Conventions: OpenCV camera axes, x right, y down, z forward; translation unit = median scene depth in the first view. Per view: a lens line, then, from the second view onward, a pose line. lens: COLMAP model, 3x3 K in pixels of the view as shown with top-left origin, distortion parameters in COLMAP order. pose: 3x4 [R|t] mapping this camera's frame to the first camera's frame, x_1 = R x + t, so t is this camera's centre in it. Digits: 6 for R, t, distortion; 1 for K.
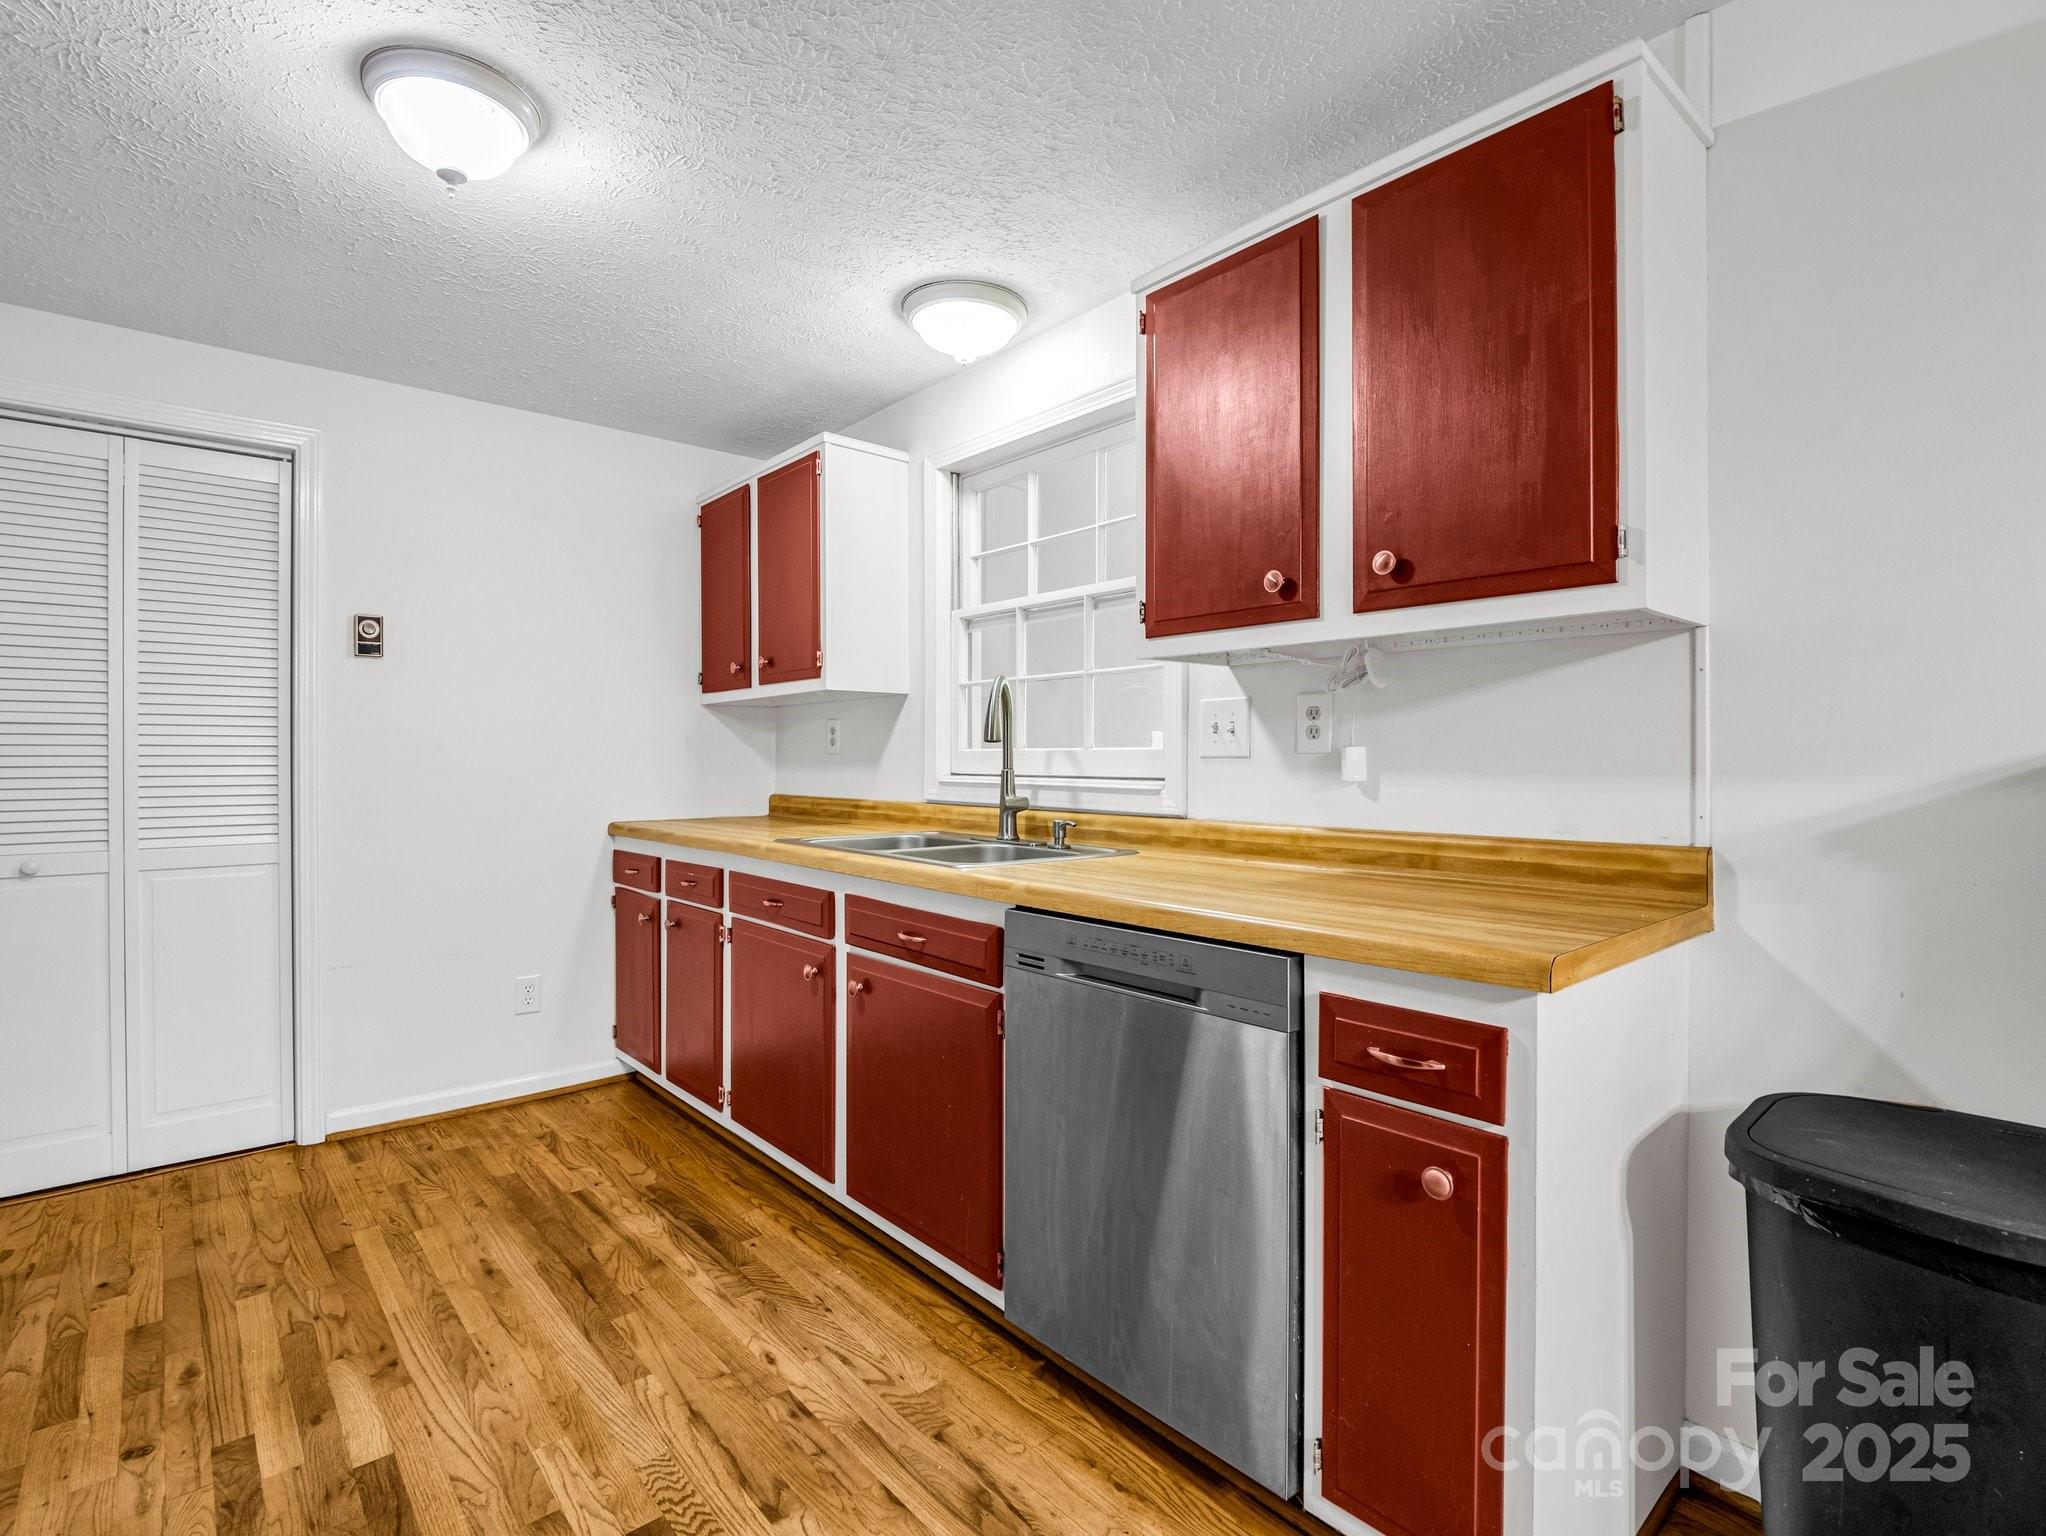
lens RADIAL K [[999.1, 0, 1013.4], [0, 999.1, 759.2], [0, 0, 1]] dist [-0.015214, 0.000117]
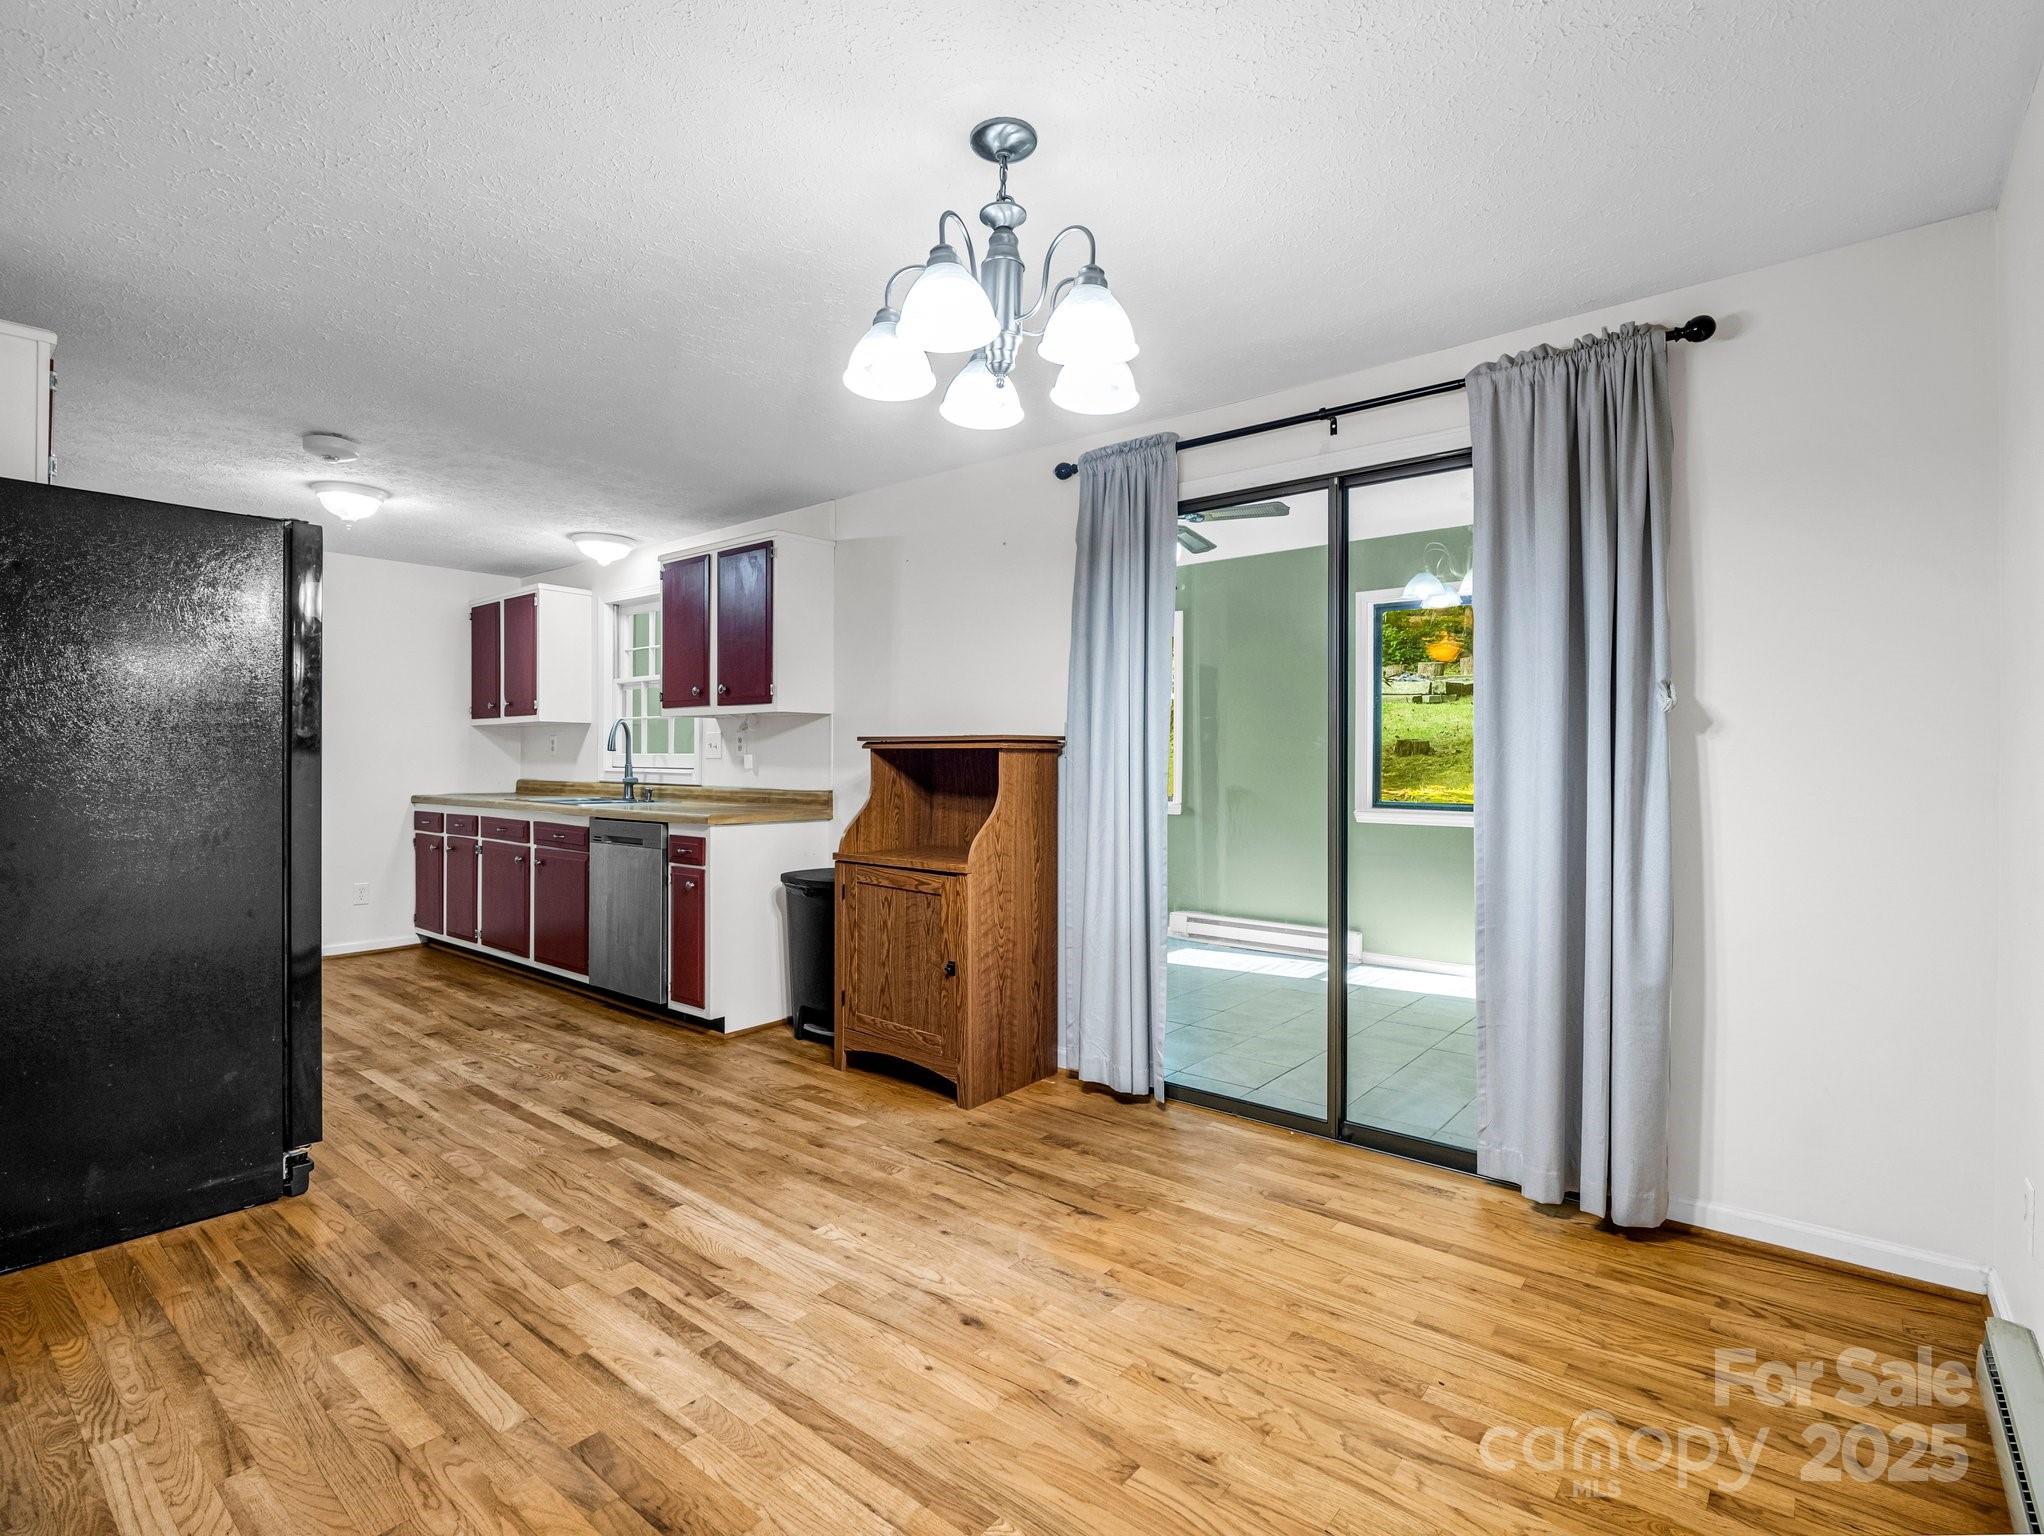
lens RADIAL K [[1005.8, 0, 1031.0], [0, 1005.8, 765.4], [0, 0, 1]] dist [-0.014512, -0.000026]
pose [[0.983868, 0.004095, 0.178849, 0.547499], [-0.004740, 0.999984, 0.003180, 0.003046], [-0.178833, -0.003977, 0.983871, -1.444620]]
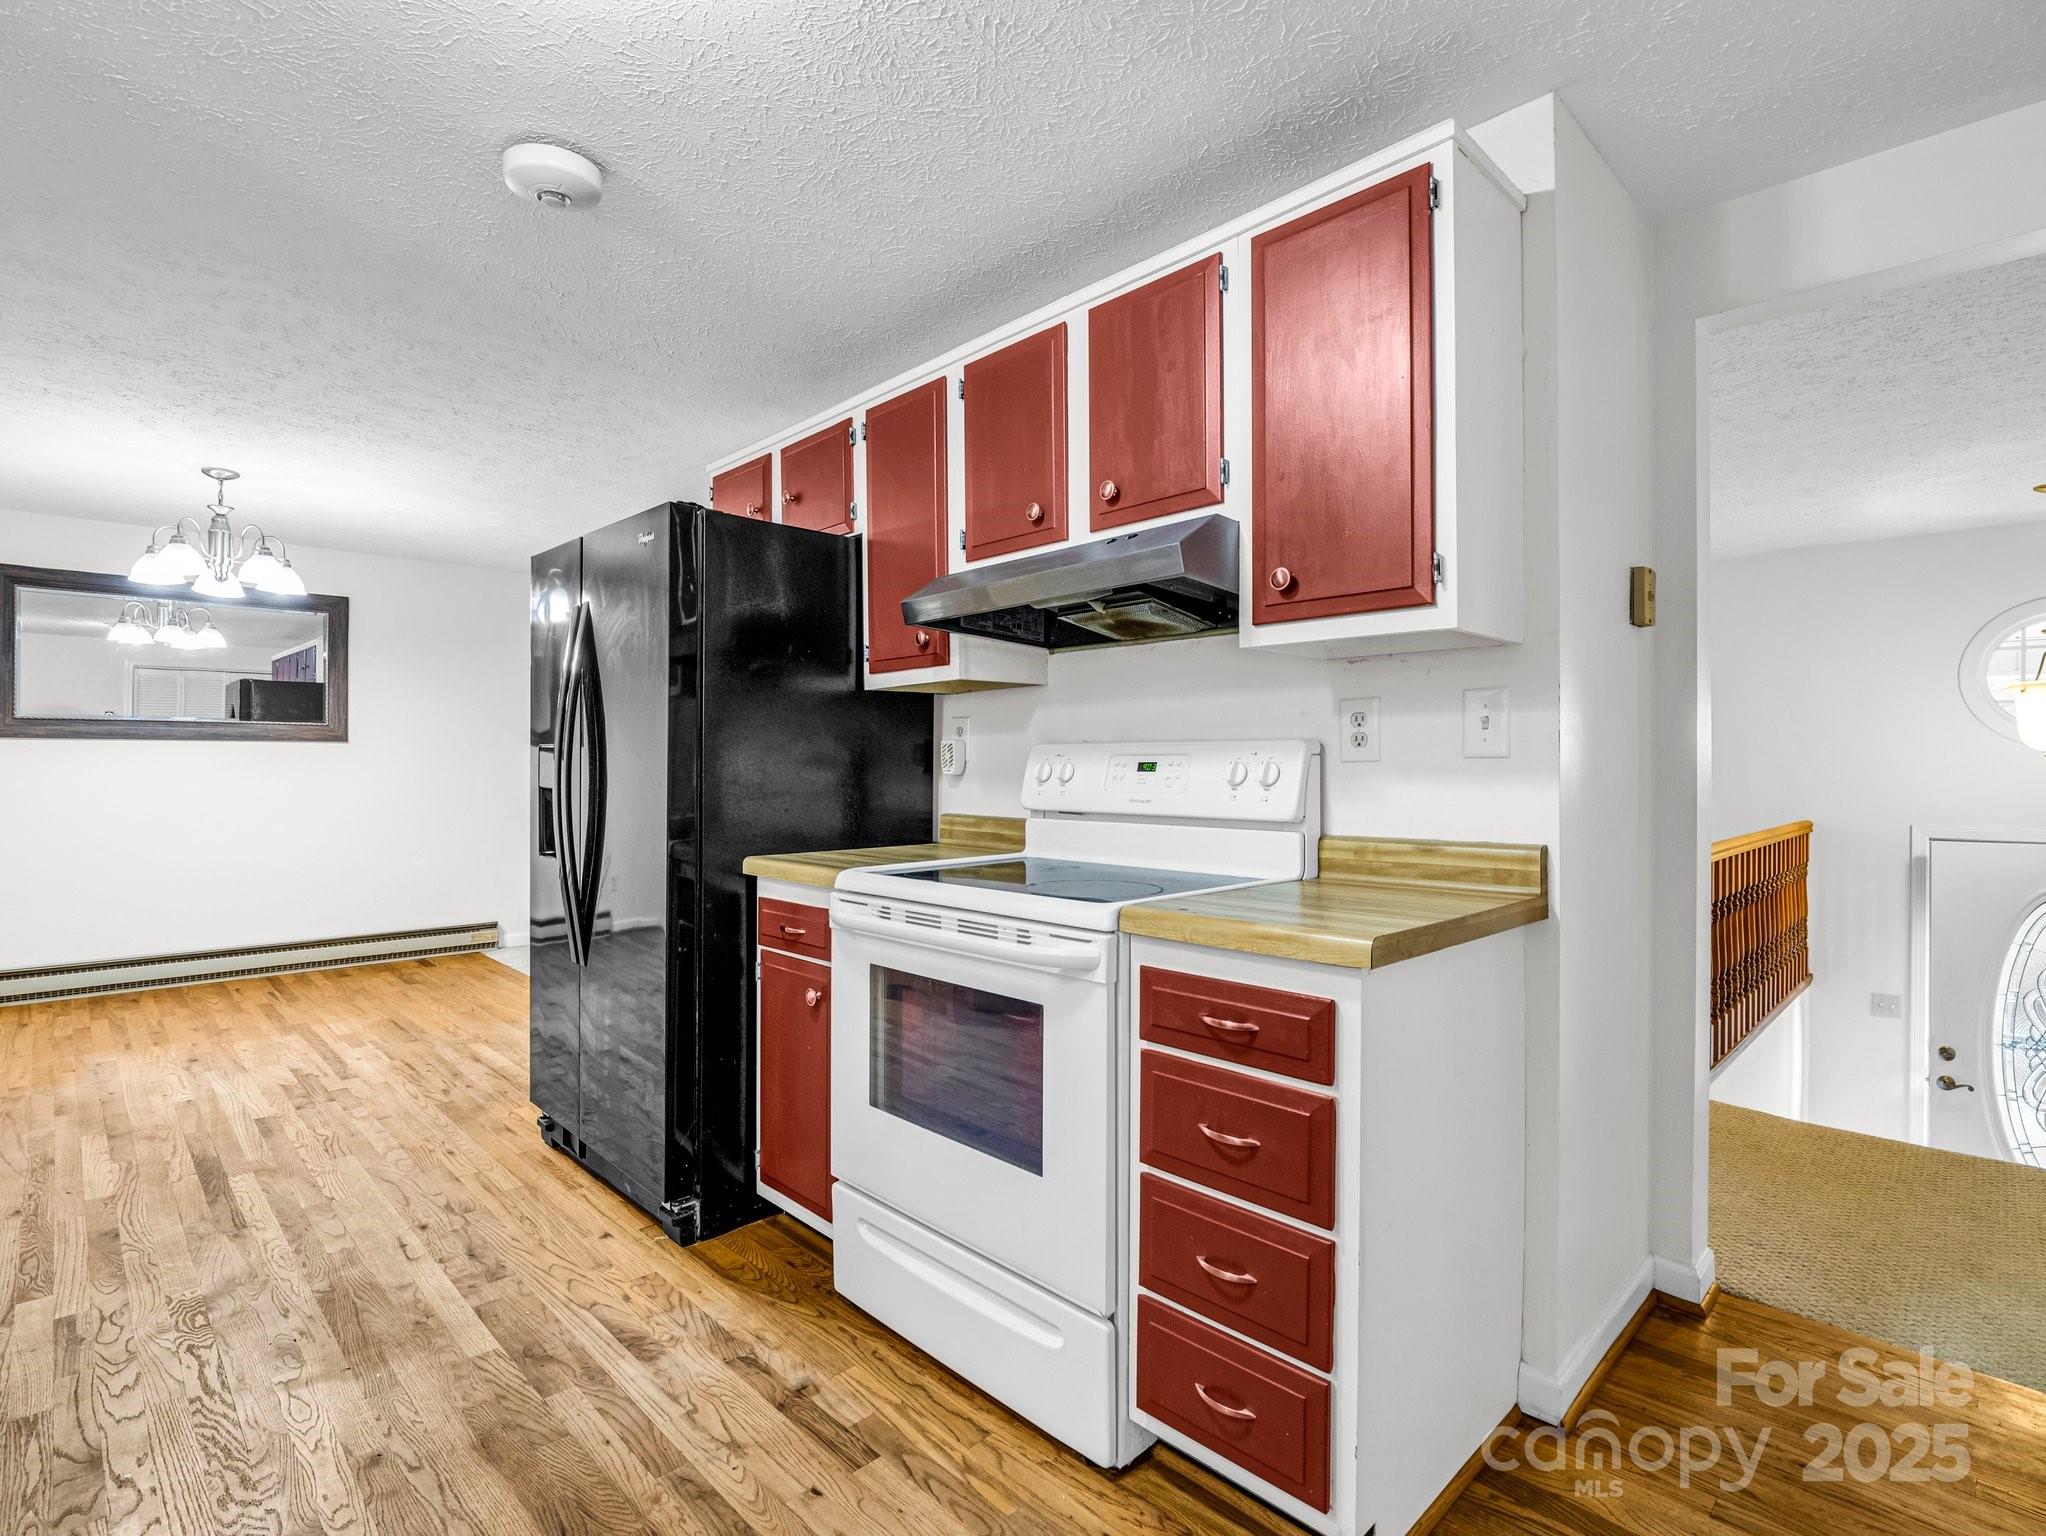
lens RADIAL K [[964.6, 0, 1023.0], [0, 964.6, 768.0], [0, 0, 1]] dist [-0.015725, -0.000211]
pose [[-0.996342, -0.008014, -0.085075, -0.694528], [-0.008262, 0.999963, 0.002560, -0.004105], [0.085051, 0.003253, -0.996371, 1.387035]]
